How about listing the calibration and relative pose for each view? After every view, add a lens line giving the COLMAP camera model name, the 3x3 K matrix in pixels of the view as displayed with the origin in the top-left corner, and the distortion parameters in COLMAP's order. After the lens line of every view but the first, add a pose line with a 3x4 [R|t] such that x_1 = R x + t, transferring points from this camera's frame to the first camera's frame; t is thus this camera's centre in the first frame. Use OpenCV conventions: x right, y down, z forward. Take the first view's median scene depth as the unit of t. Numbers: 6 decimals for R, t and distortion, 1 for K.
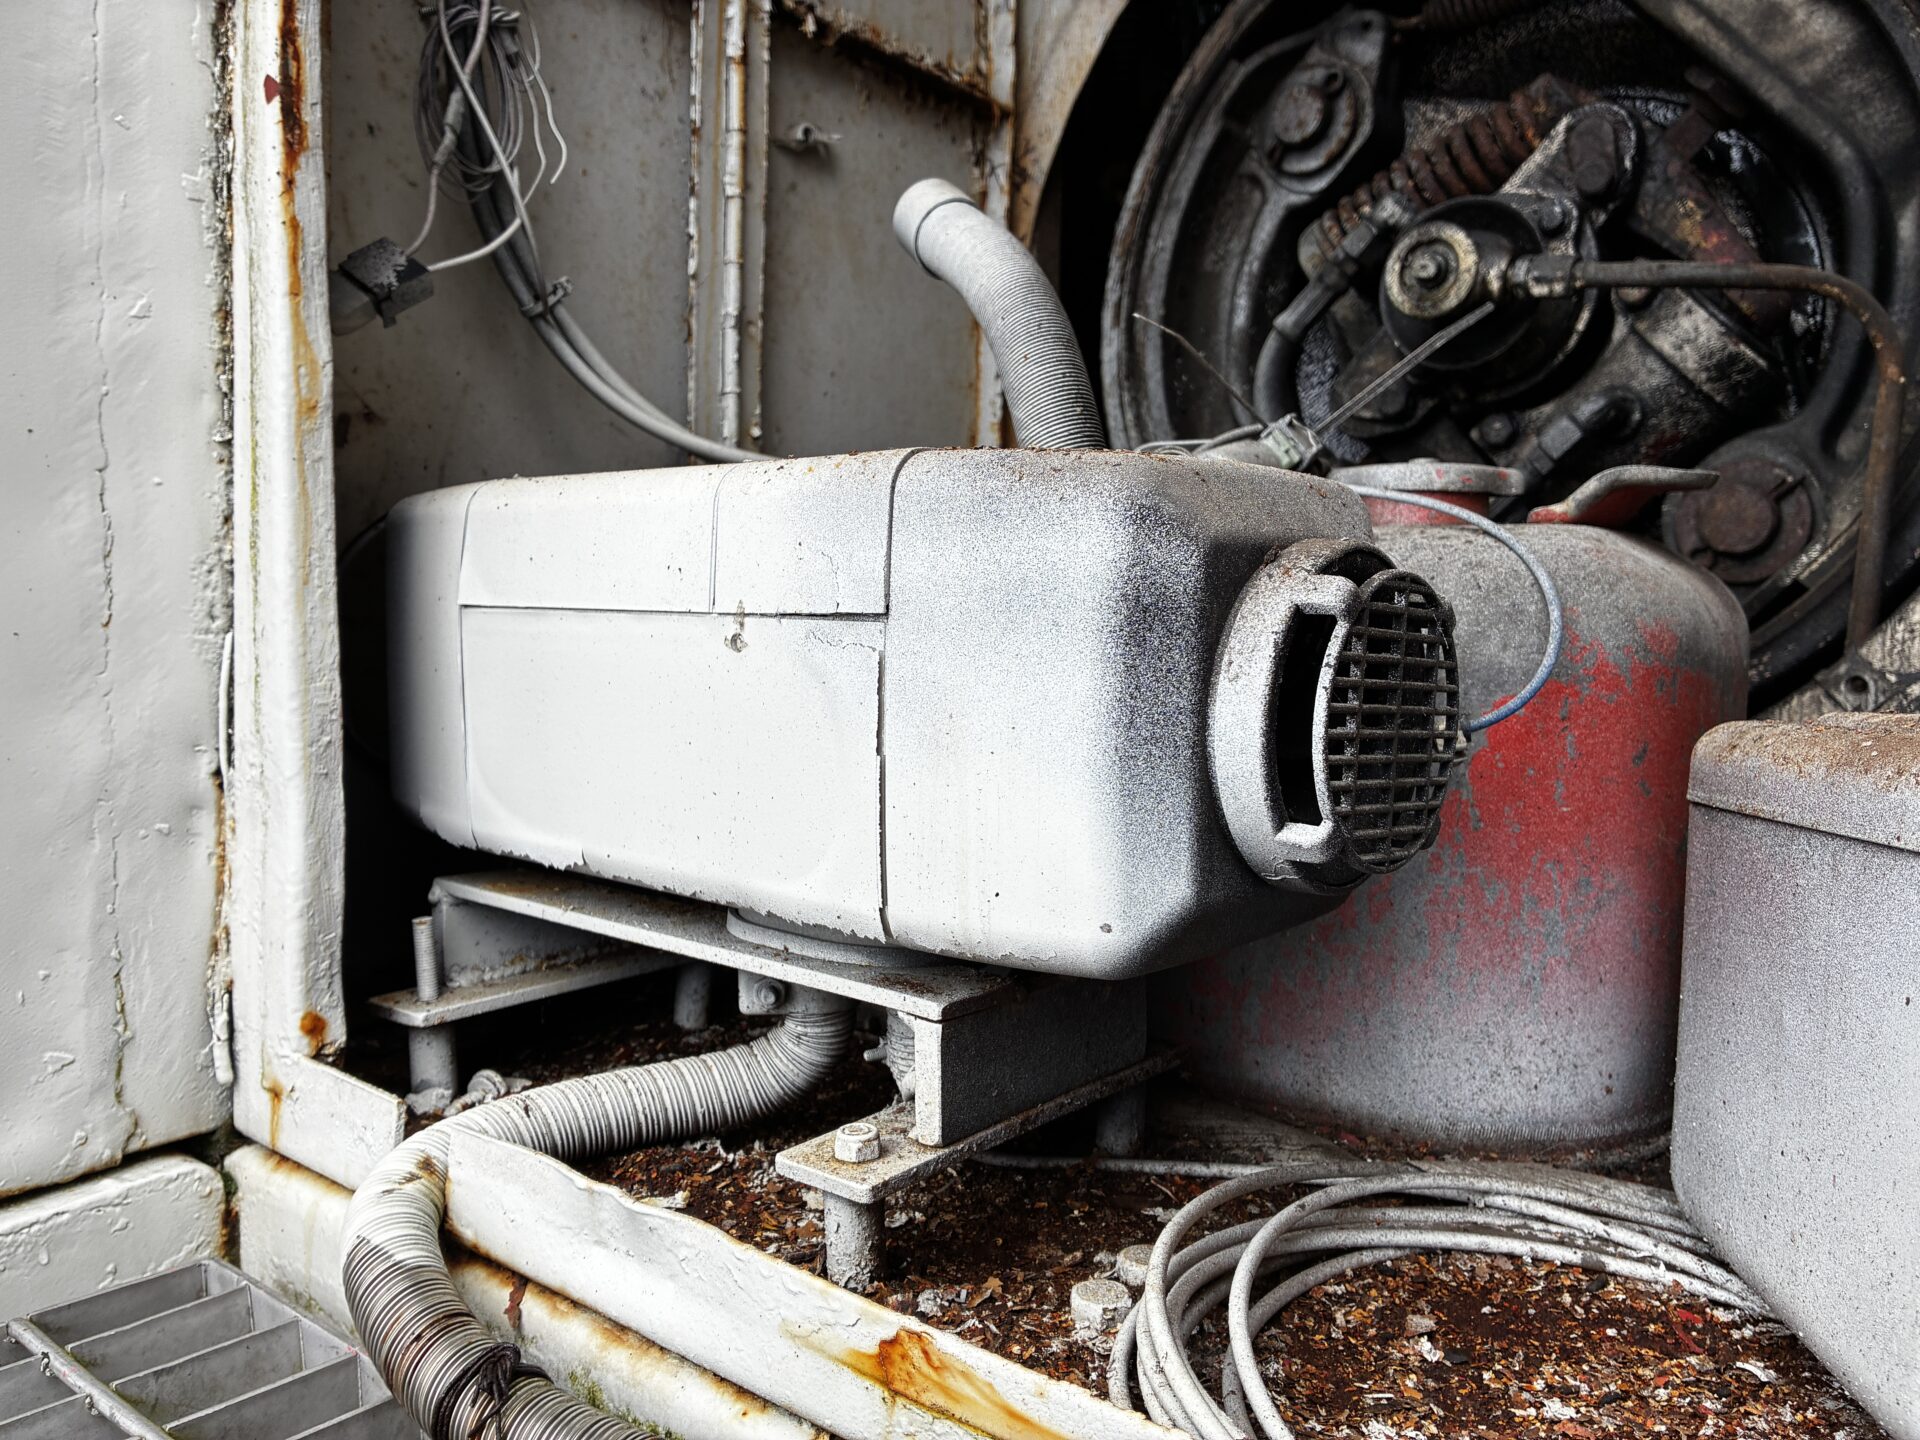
lens RADIAL K [[1474.0, 0, 962.9], [0, 1474.0, 716.9], [0, 0, 1]] dist [0.057253, -0.078227]
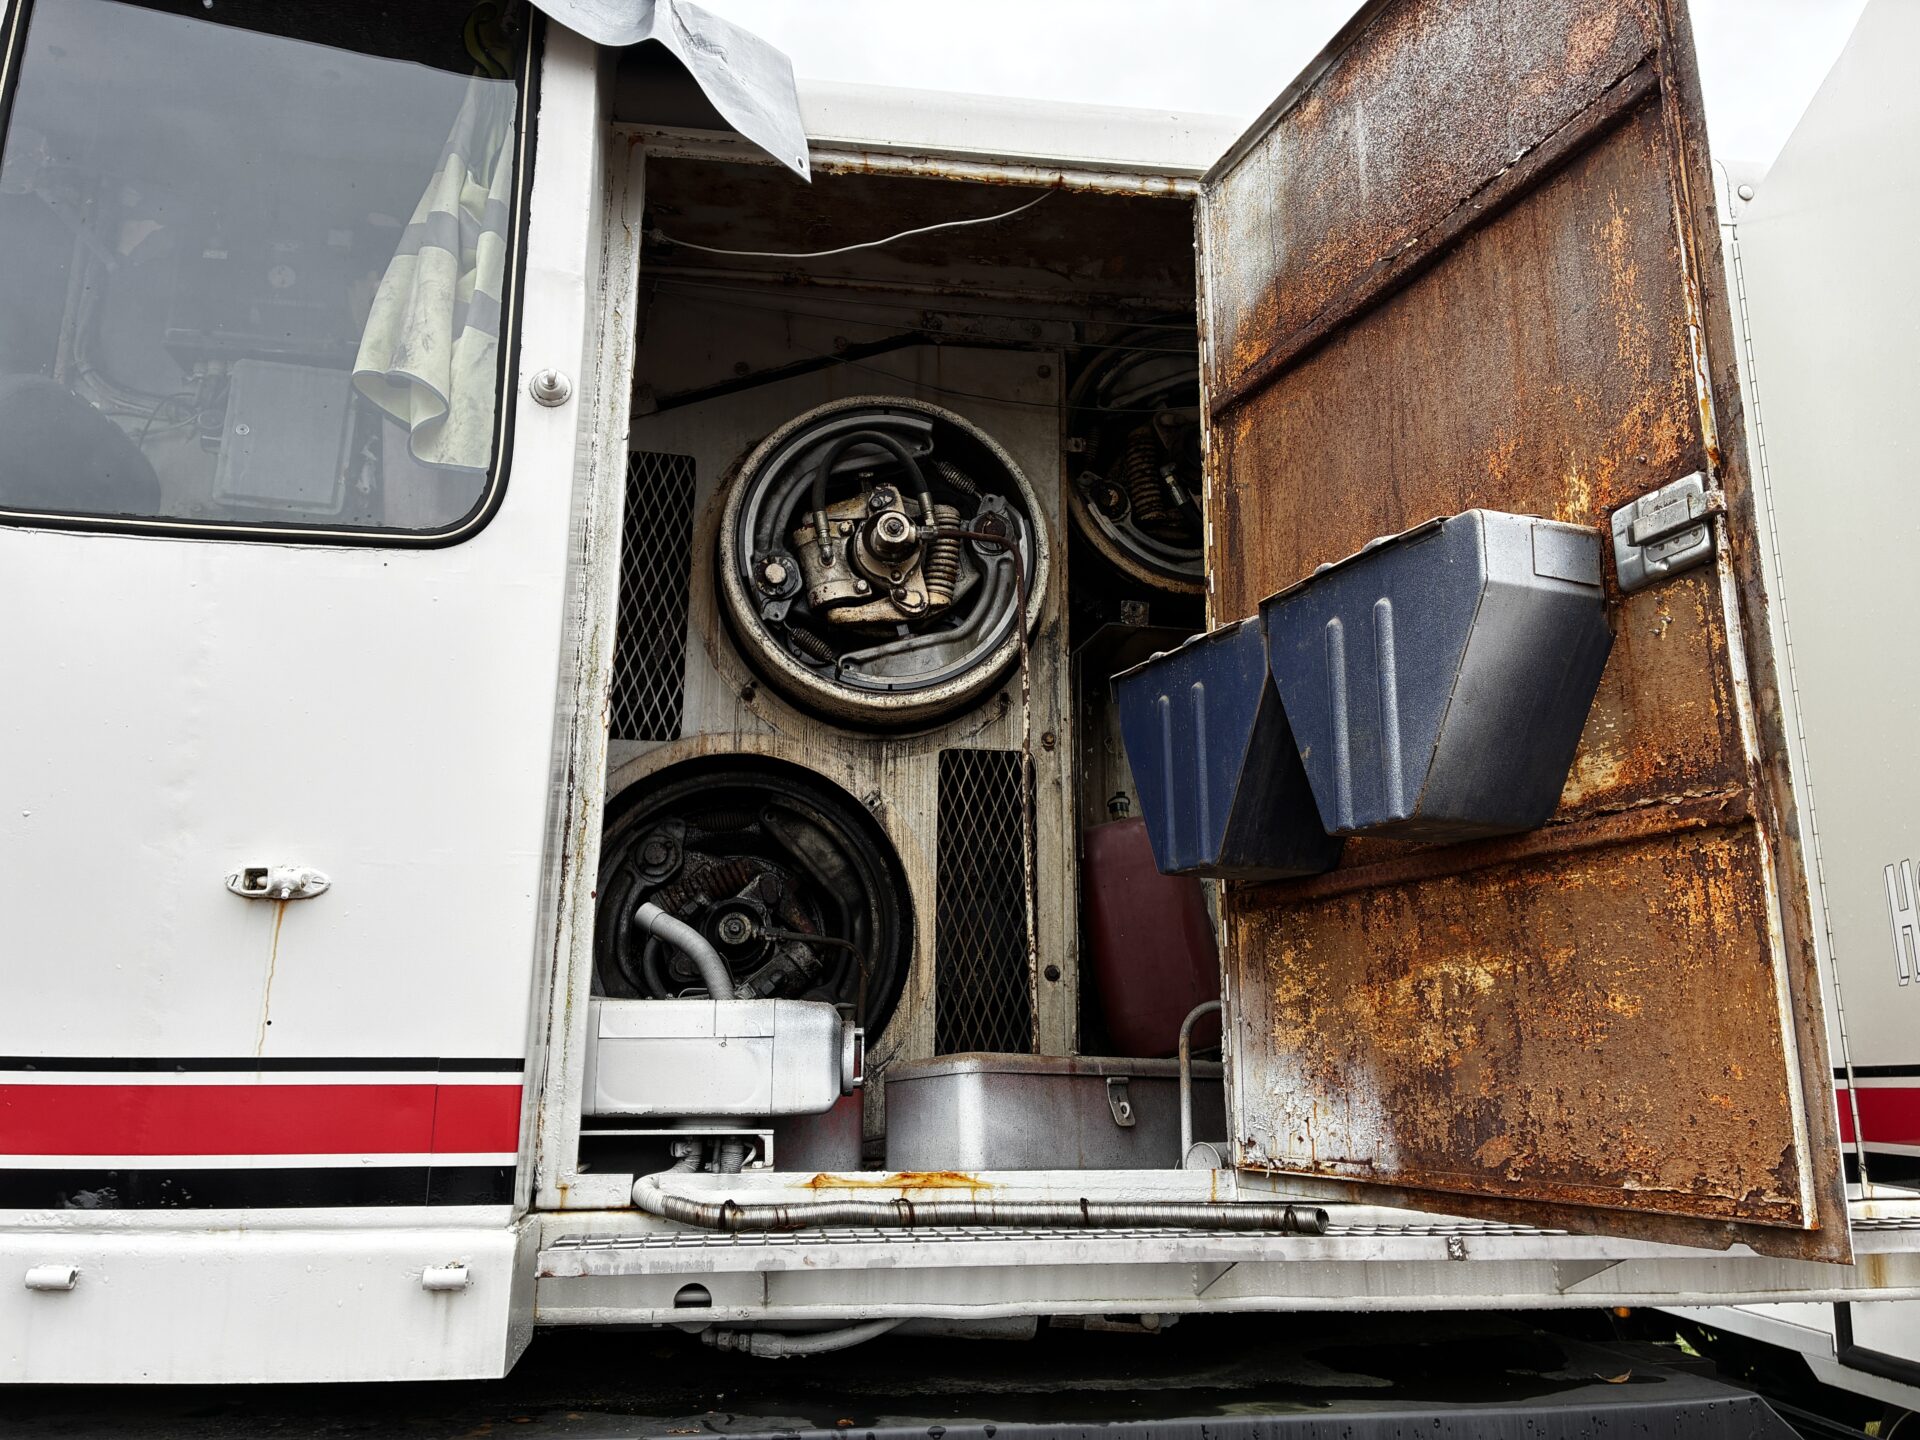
lens RADIAL K [[1474.0, 0, 964.9], [0, 1474.0, 725.8], [0, 0, 1]] dist [0.057253, -0.078227]
pose [[0.683411, 0.157009, 0.712950, -1.501790], [0.076001, 0.955990, -0.283384, 0.173247], [-0.726067, 0.247853, 0.641402, -1.278463]]
